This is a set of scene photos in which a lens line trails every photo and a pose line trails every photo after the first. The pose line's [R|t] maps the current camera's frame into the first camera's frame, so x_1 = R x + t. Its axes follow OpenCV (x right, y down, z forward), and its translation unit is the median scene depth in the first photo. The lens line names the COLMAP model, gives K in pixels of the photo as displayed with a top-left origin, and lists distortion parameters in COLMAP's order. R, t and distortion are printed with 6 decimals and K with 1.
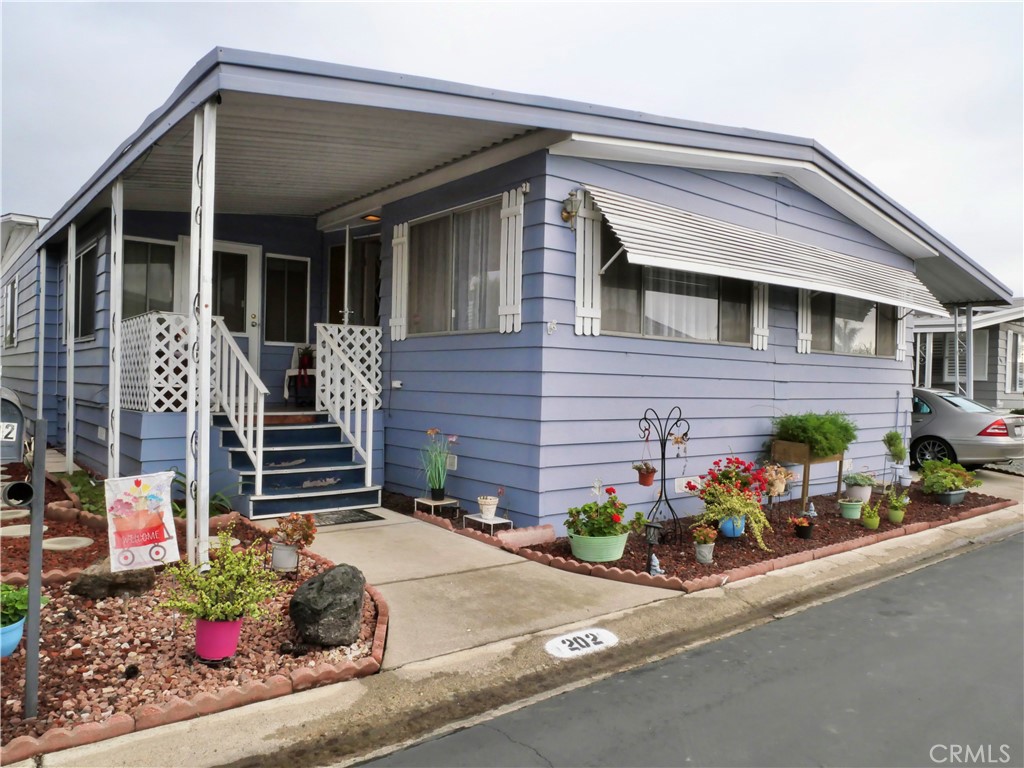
lens RADIAL K [[733.8, 0, 510.2], [0, 733.8, 384.6], [0, 0, 1]] dist [-0.035639, -0.002991]
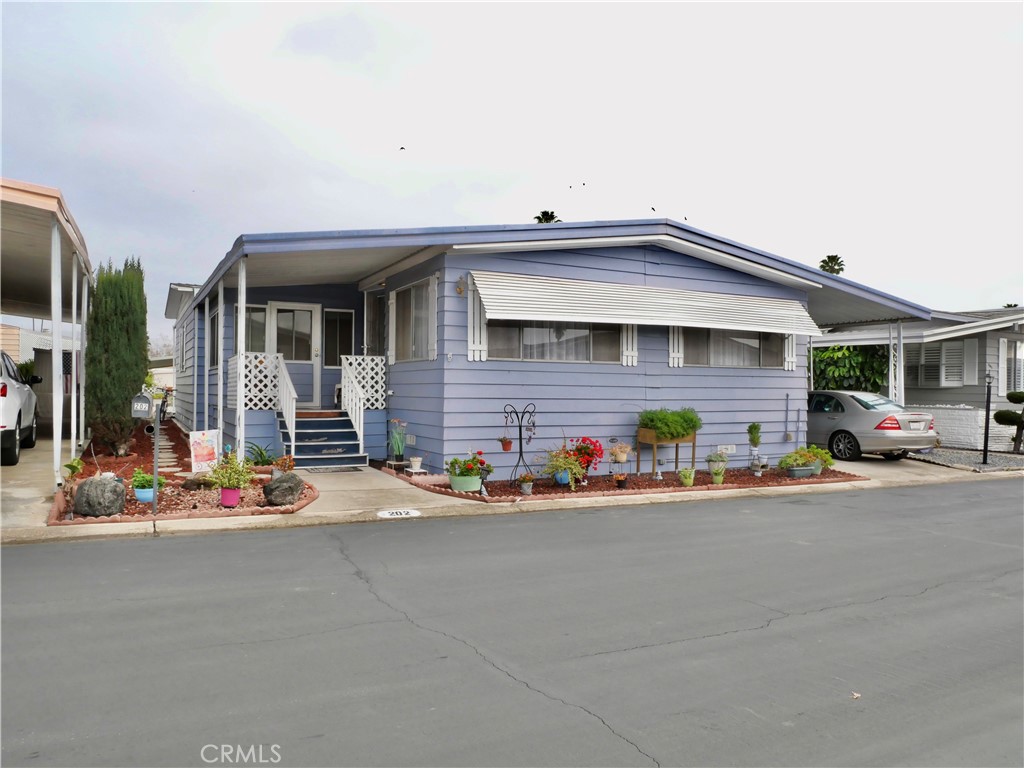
lens RADIAL K [[733.8, 0, 512.3], [0, 733.8, 386.7], [0, 0, 1]] dist [-0.035639, -0.002991]
pose [[0.978878, -0.014135, -0.203954, 0.436984], [0.011342, 0.999825, -0.014855, 0.013674], [0.204128, 0.012228, 0.978868, -0.507551]]
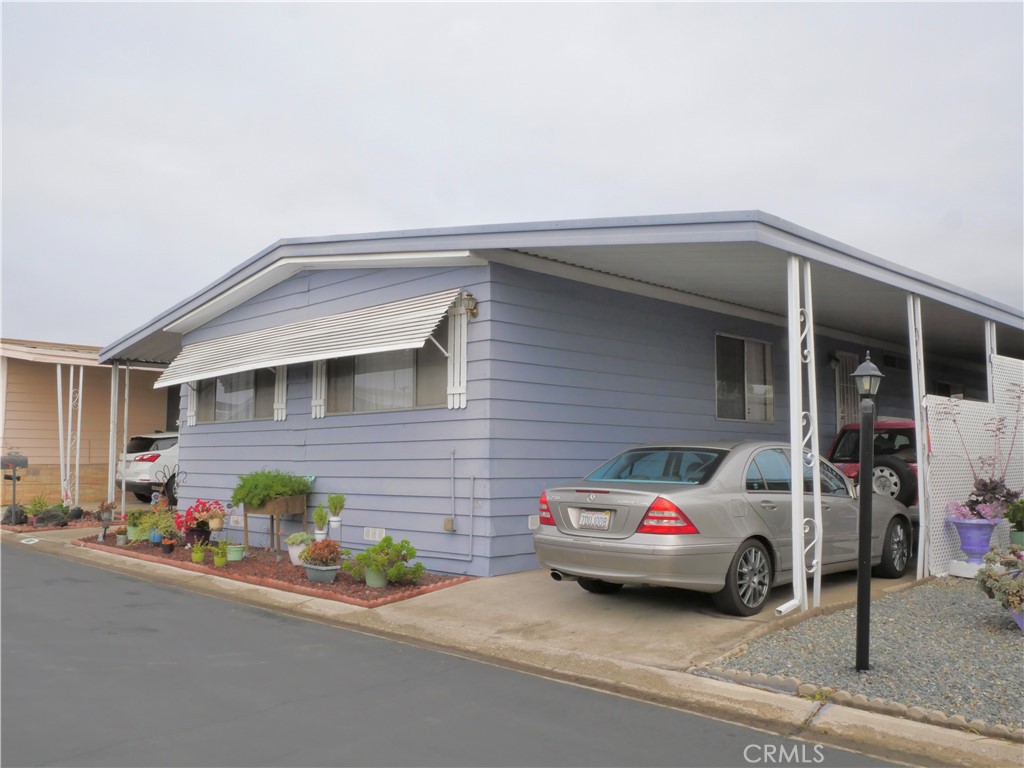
lens RADIAL K [[920.2, 0, 510.9], [0, 920.2, 383.2], [0, 0, 1]] dist [-0.061331, -0.004075]
pose [[0.060512, -0.103150, -0.992823, 2.030469], [0.004899, 0.994665, -0.103042, 0.053377], [0.998155, 0.001371, 0.060694, 1.377254]]
